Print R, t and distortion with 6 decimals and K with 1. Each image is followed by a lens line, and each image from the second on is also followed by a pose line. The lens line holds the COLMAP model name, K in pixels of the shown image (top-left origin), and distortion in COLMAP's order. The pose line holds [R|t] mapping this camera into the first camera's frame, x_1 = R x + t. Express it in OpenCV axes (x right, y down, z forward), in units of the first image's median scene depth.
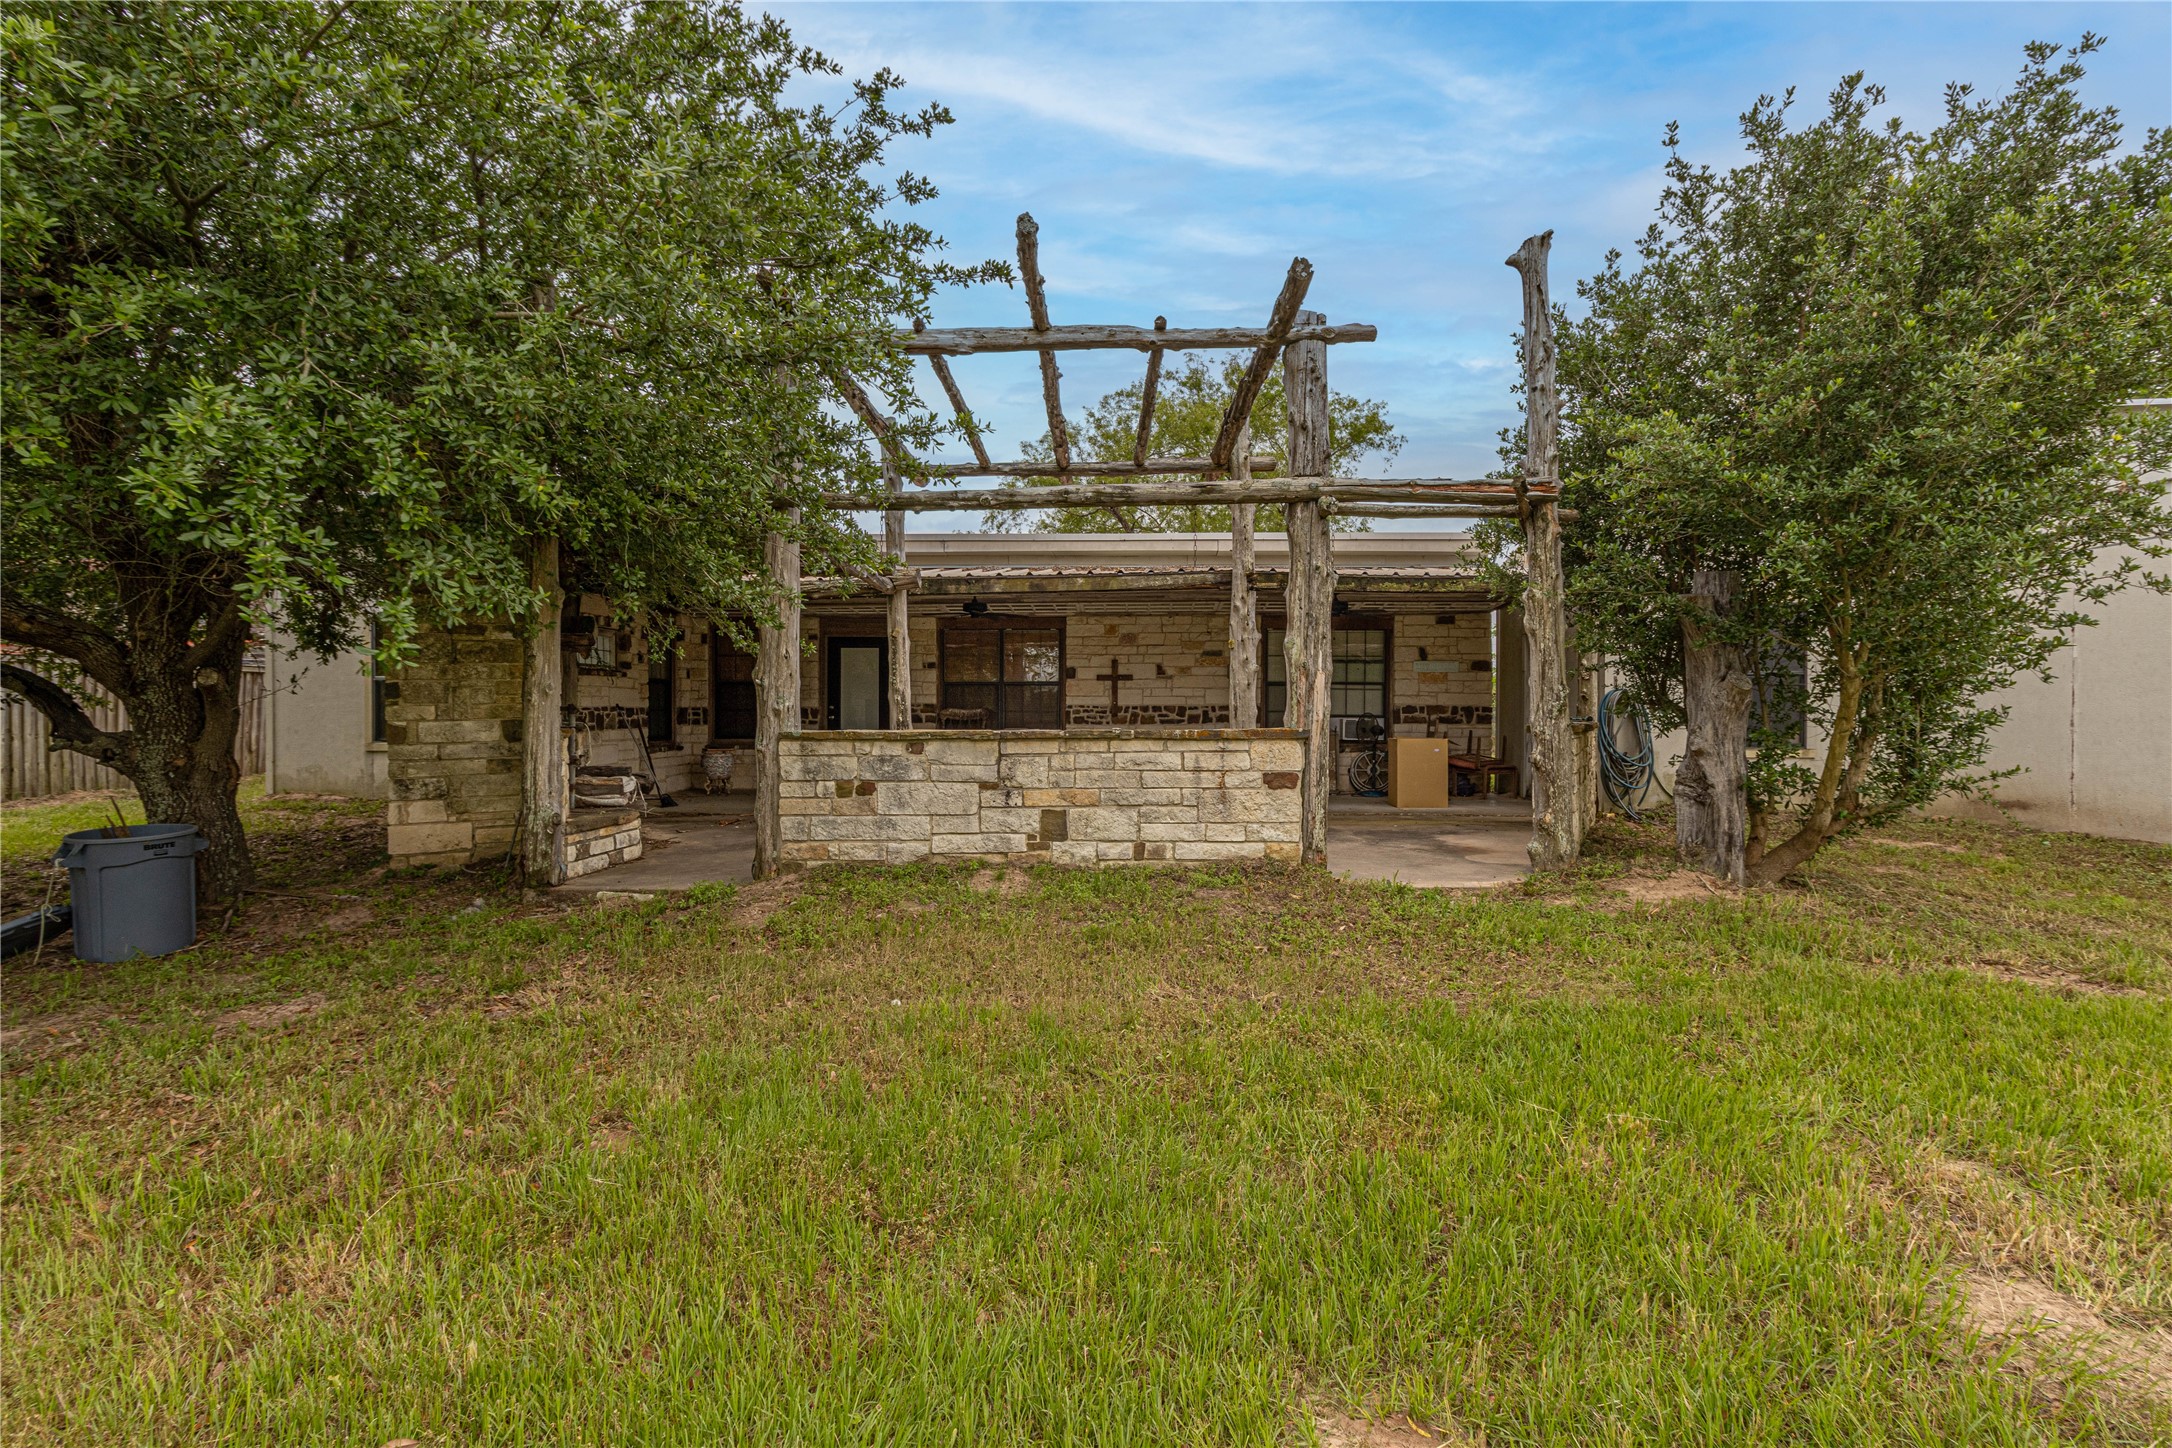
lens RADIAL K [[1016.4, 0, 1092.4], [0, 1016.4, 714.3], [0, 0, 1]] dist [-0.000722, 0.000144]
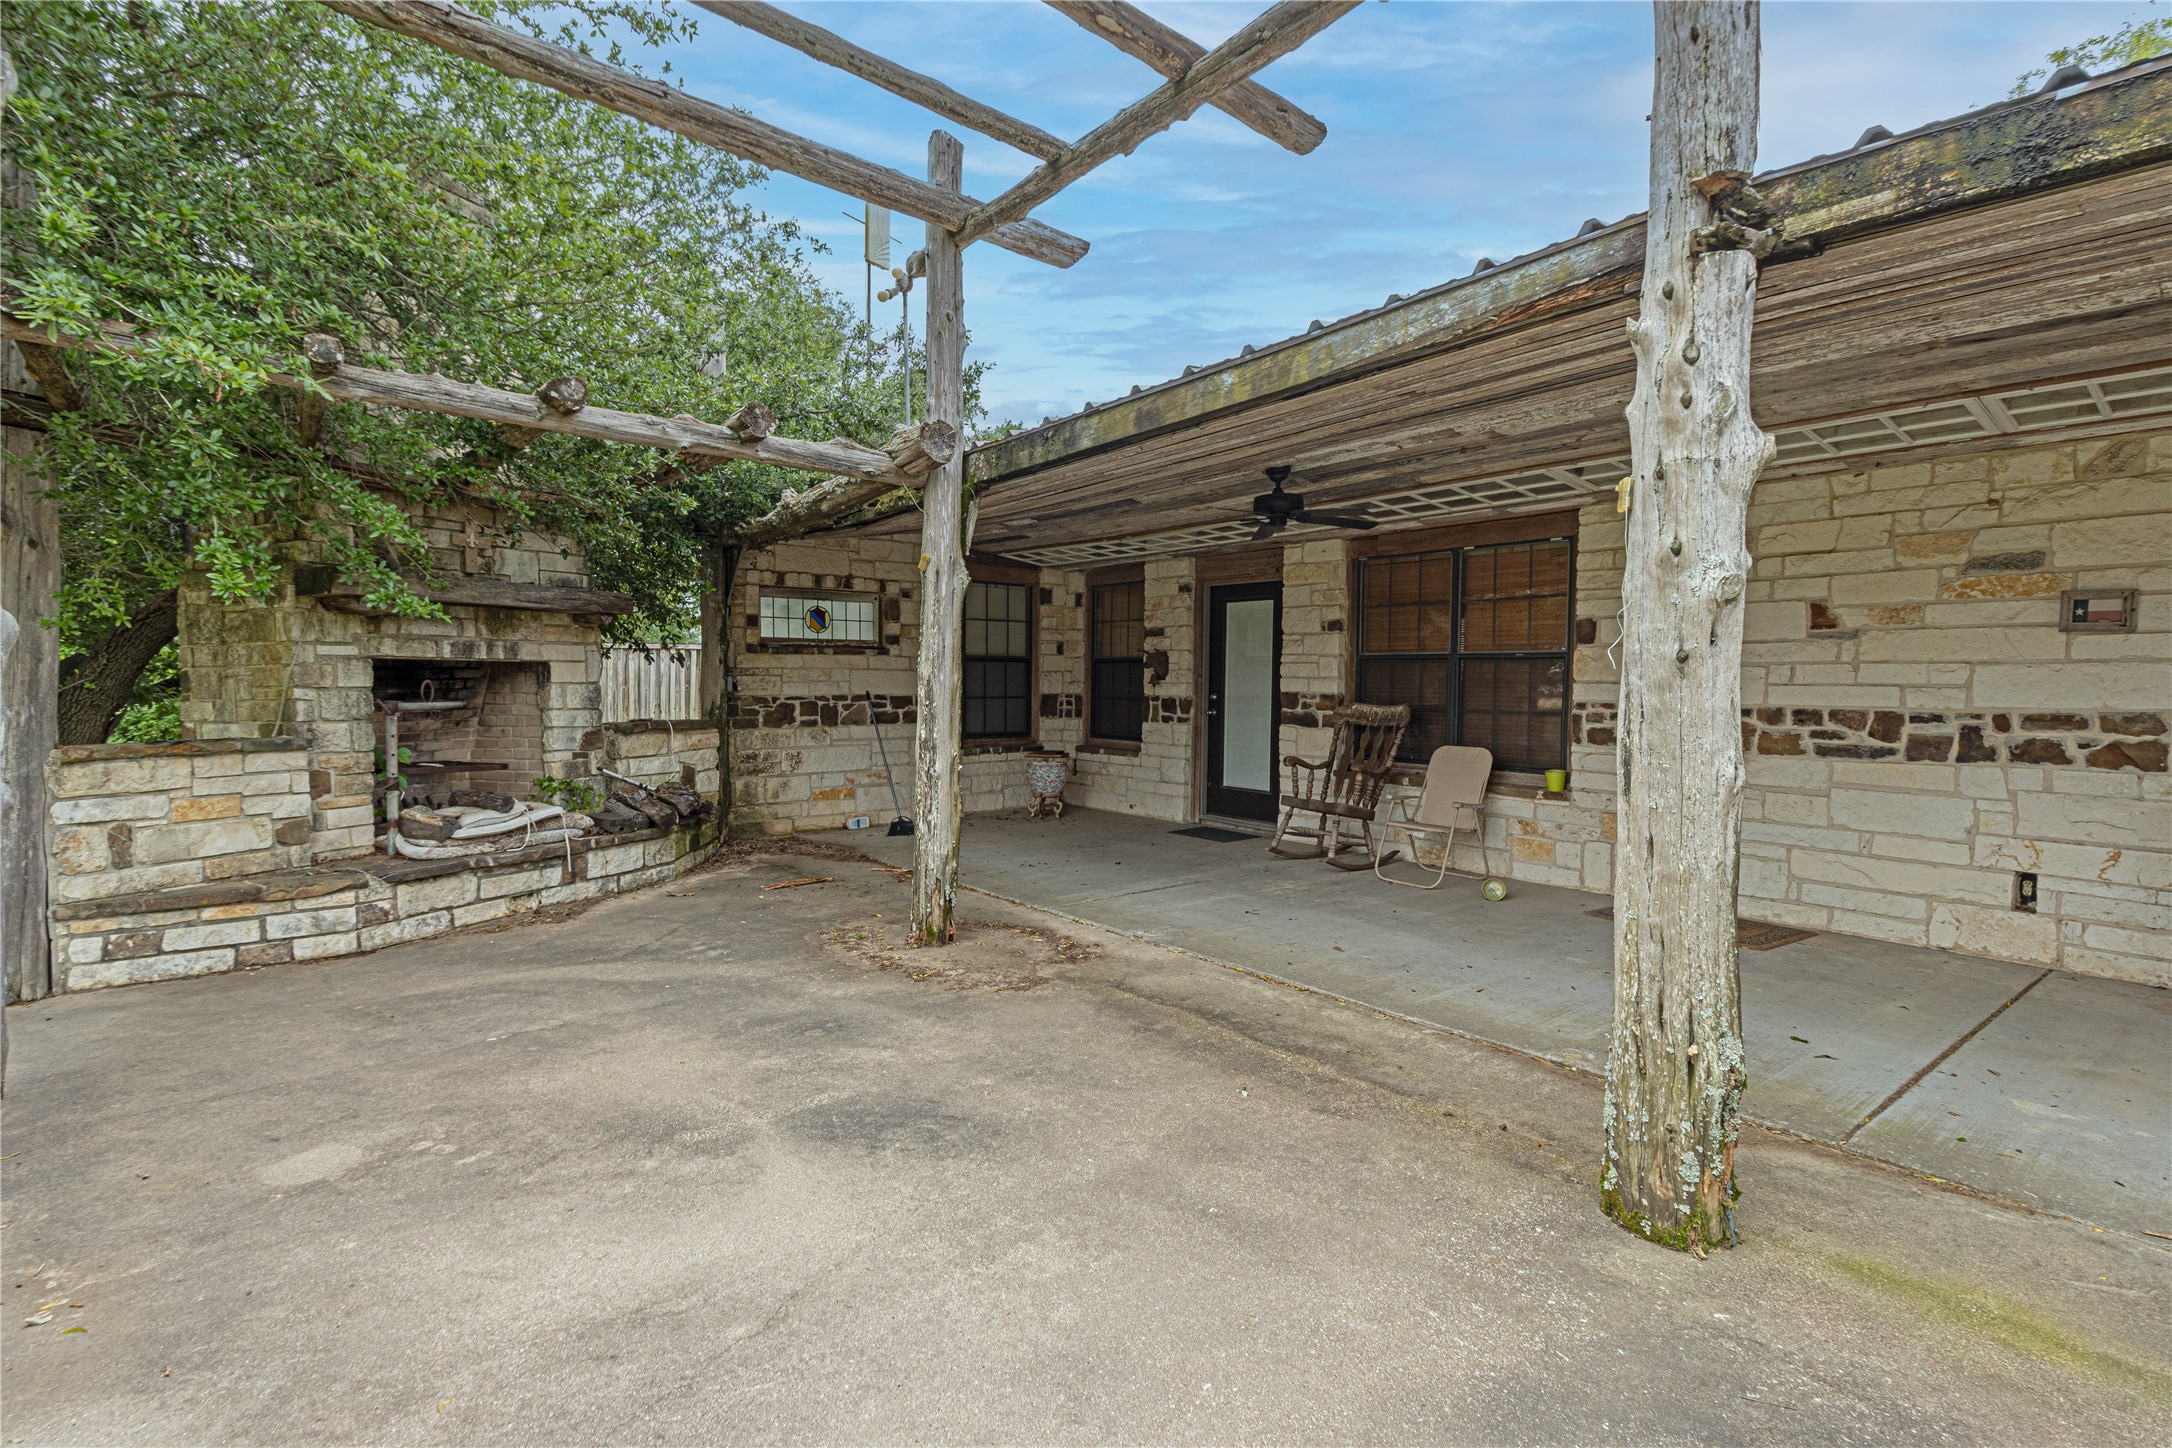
lens RADIAL K [[1000.1, 0, 1123.6], [0, 1000.1, 712.4], [0, 0, 1]] dist [0.019217, 0.000179]
pose [[0.658536, 0.030103, -0.751947, 0.181425], [-0.011186, 0.999481, 0.030216, -0.015821], [0.752466, -0.011487, 0.658531, 0.550862]]
